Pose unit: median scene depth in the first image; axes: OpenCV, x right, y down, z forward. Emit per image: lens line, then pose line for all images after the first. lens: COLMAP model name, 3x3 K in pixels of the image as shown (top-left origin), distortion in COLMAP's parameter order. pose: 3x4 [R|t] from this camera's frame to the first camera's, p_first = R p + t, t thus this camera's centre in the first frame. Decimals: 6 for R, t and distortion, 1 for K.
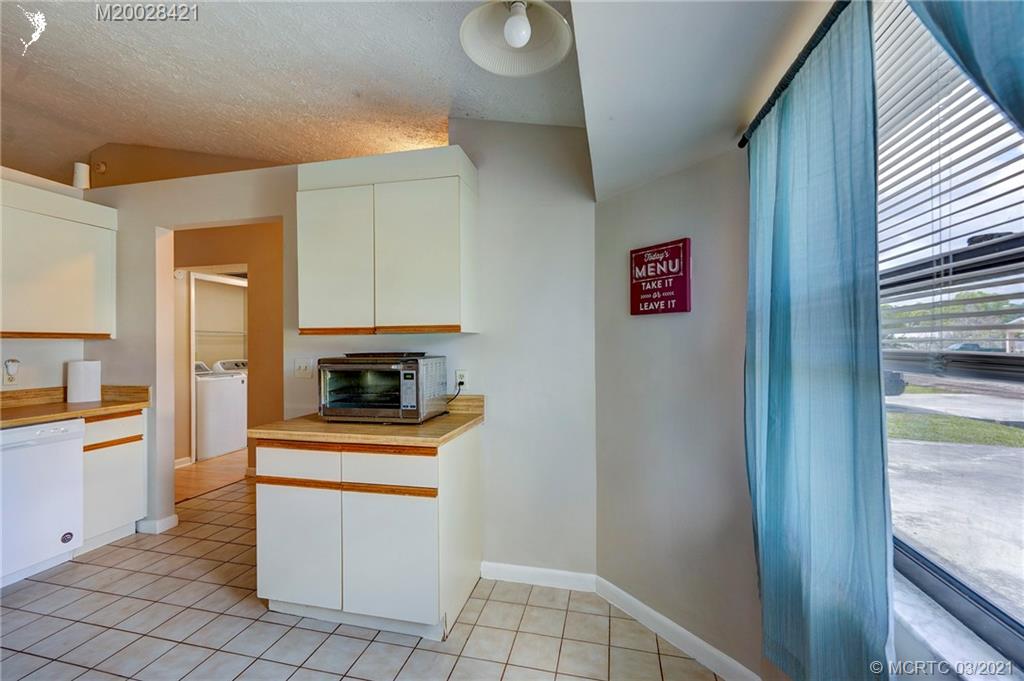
lens RADIAL K [[420.9, 0, 507.3], [0, 420.9, 341.9], [0, 0, 1]] dist [-0.003441, -0.000304]
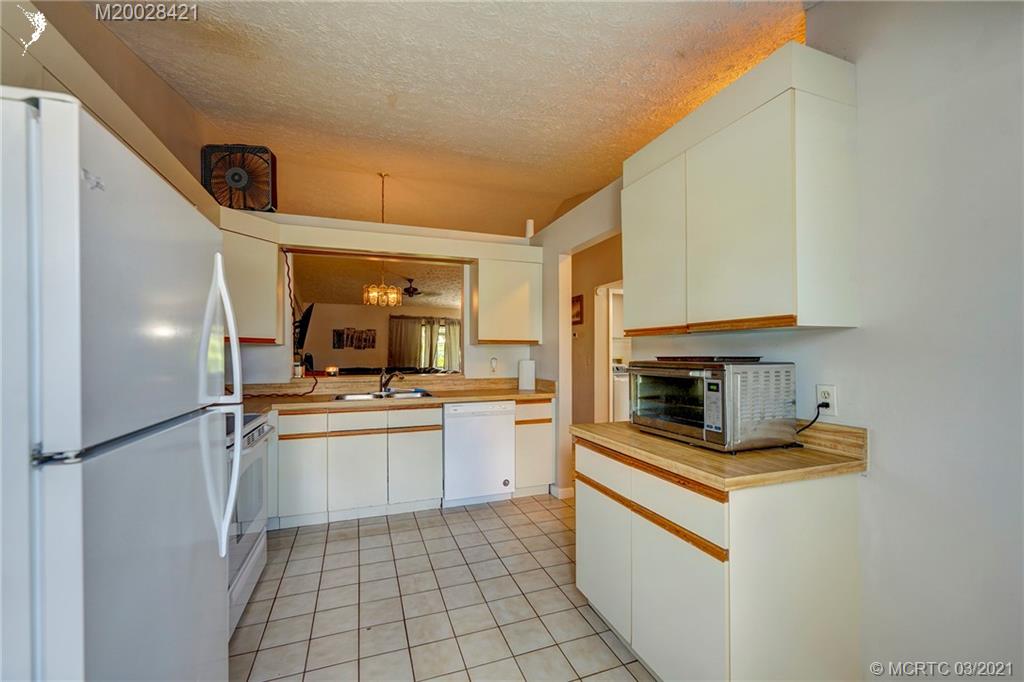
lens RADIAL K [[415.9, 0, 512.2], [0, 415.9, 349.6], [0, 0, 1]] dist [-0.000098, 0.000072]
pose [[0.570951, 0.000414, -0.820984, 0.147240], [0.002424, 0.999995, 0.002190, 0.009933], [0.820980, -0.003241, 0.570947, 0.237528]]
